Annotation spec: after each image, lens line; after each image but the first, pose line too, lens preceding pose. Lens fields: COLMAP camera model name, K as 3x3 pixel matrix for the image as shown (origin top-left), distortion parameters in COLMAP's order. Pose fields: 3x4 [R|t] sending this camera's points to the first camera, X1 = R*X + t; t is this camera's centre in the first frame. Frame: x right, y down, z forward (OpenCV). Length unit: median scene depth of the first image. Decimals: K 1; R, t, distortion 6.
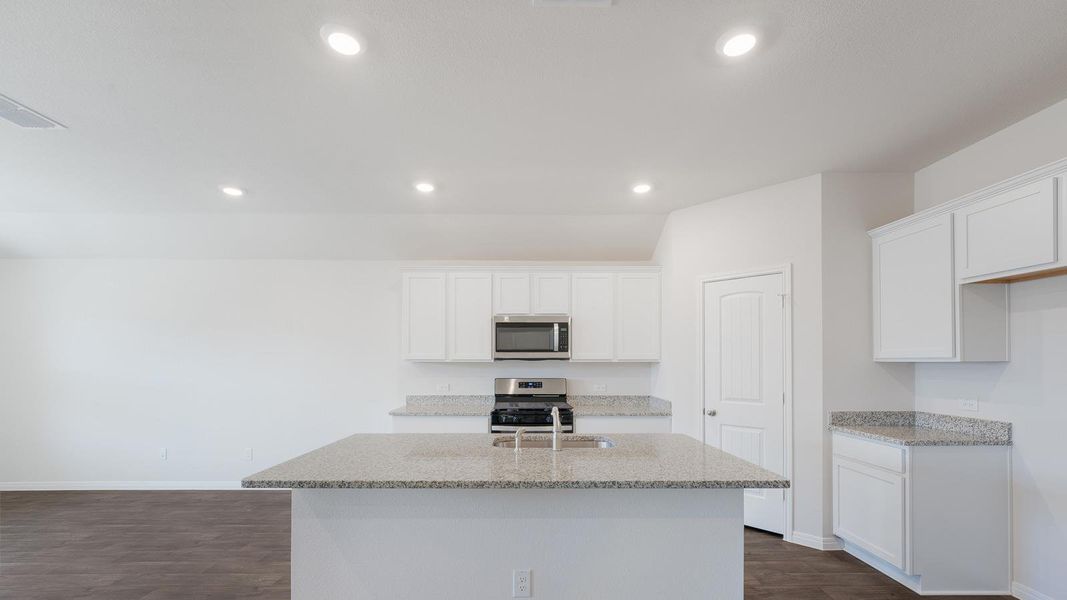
lens RADIAL K [[441.7, 0, 535.9], [0, 441.7, 357.7], [0, 0, 1]] dist [-0.001778, -0.000270]
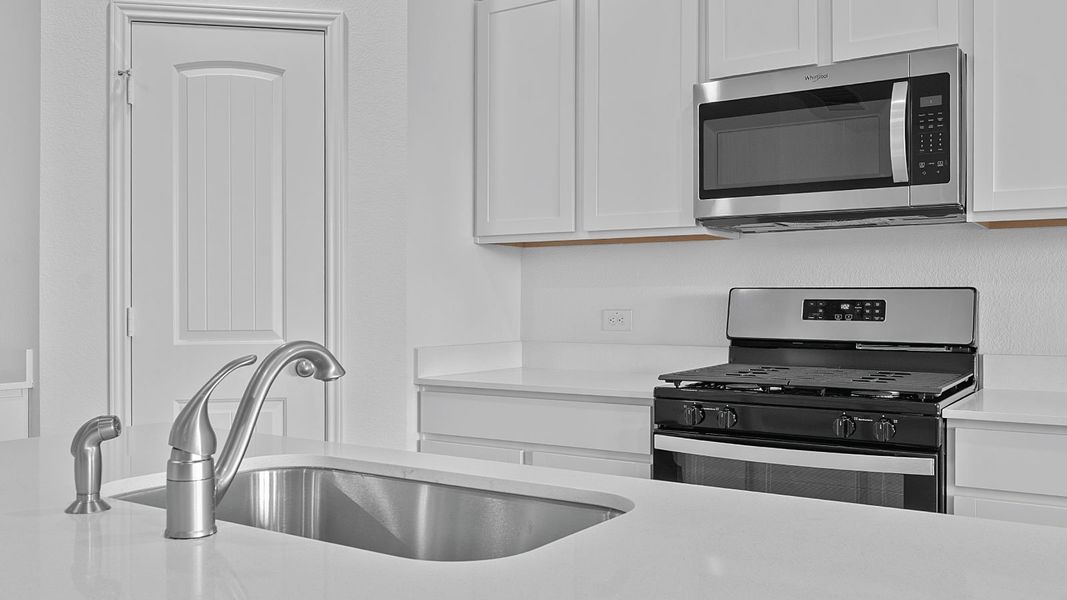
lens RADIAL K [[925.8, 0, 535.0], [0, 925.8, 281.2], [0, 0, 1]] dist [-0.003477, -0.001466]
pose [[0.817766, -0.012287, -0.575420, 0.189403], [0.010845, 0.999924, -0.005938, 0.047322], [0.575448, -0.001384, 0.817837, 0.396814]]
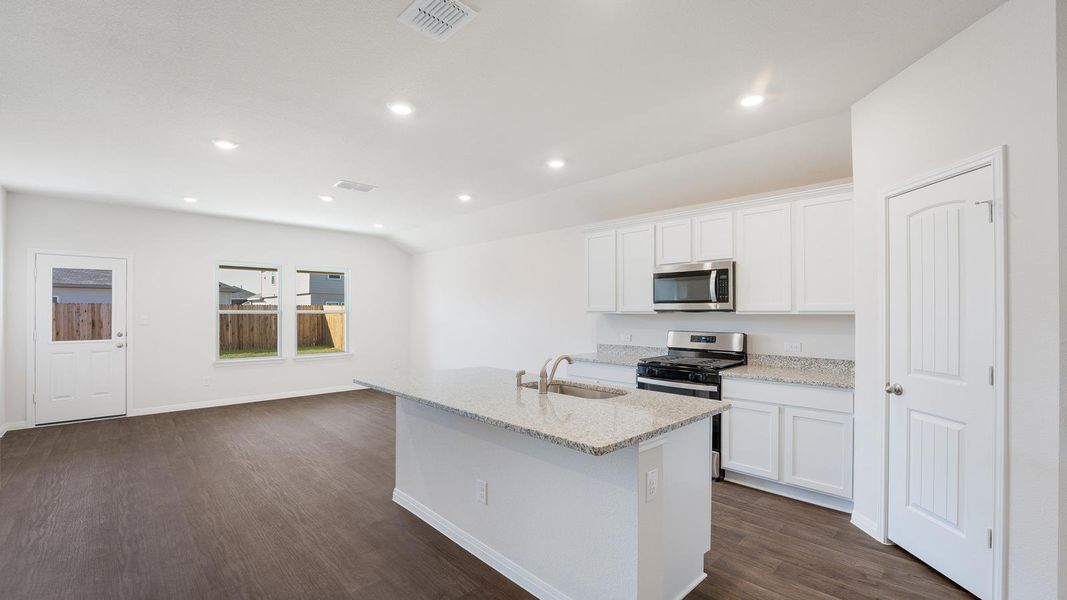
lens RADIAL K [[451.7, 0, 524.3], [0, 451.7, 302.0], [0, 0, 1]] dist [0.003086, 0.000239]
pose [[0.680916, -0.016006, -0.732187, 0.450943], [0.003778, 0.999825, -0.018344, 0.000970], [0.732352, 0.009724, 0.680857, 0.099264]]
